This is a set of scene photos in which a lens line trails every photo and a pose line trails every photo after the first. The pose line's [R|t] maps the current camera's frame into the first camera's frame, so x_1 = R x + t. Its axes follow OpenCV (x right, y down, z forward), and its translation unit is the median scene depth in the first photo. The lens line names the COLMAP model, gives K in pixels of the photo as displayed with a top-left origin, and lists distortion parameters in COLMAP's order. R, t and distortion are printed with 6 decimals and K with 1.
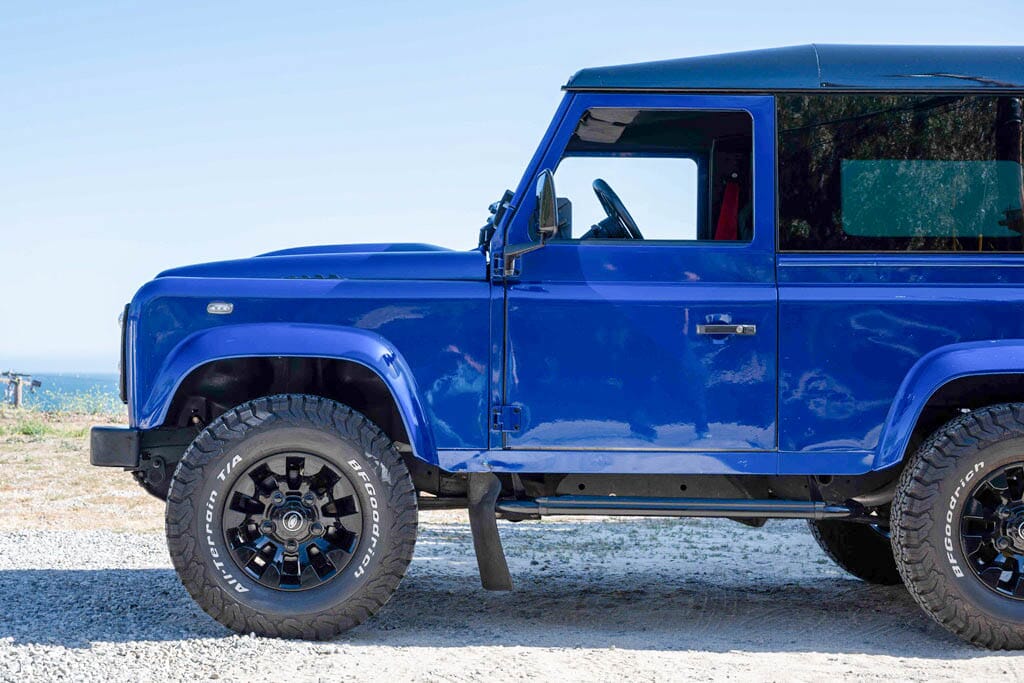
lens RADIAL K [[1614.0, 0, 512.0], [0, 1614.0, 341.5], [0, 0, 1]] dist [0.006680, 0.043466]
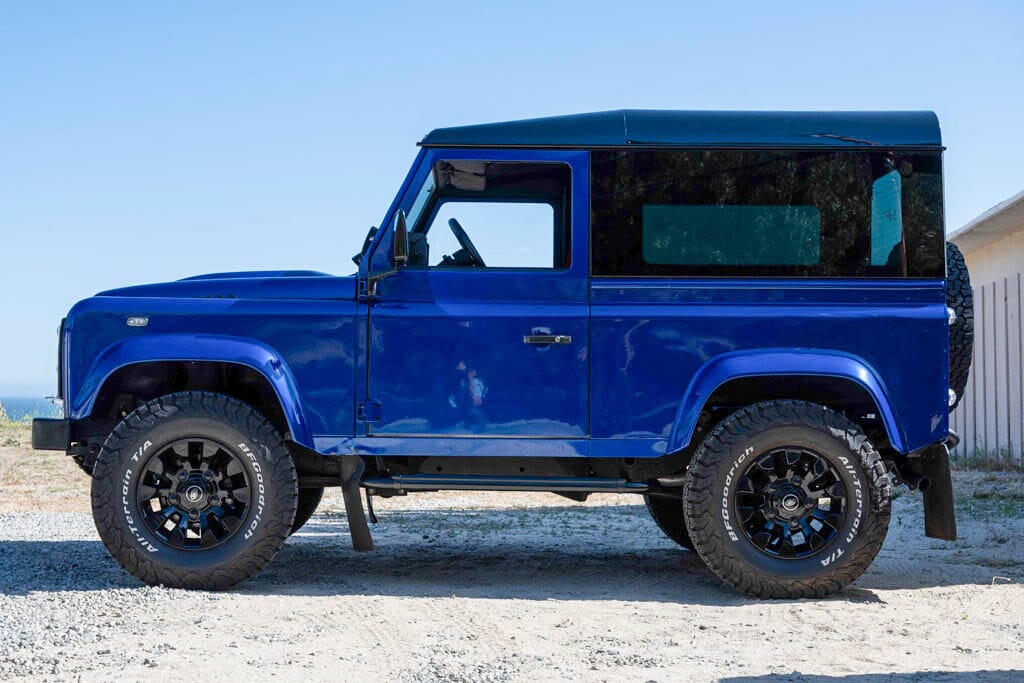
lens RADIAL K [[1438.8, 0, 512.0], [0, 1438.8, 341.5], [0, 0, 1]] dist [-0.005745, -0.019403]
pose [[0.999999, 0.000713, 0.001443, 0.104339], [-0.000689, 0.999869, -0.016191, 0.012051], [-0.001454, 0.016190, 0.999868, -0.101520]]
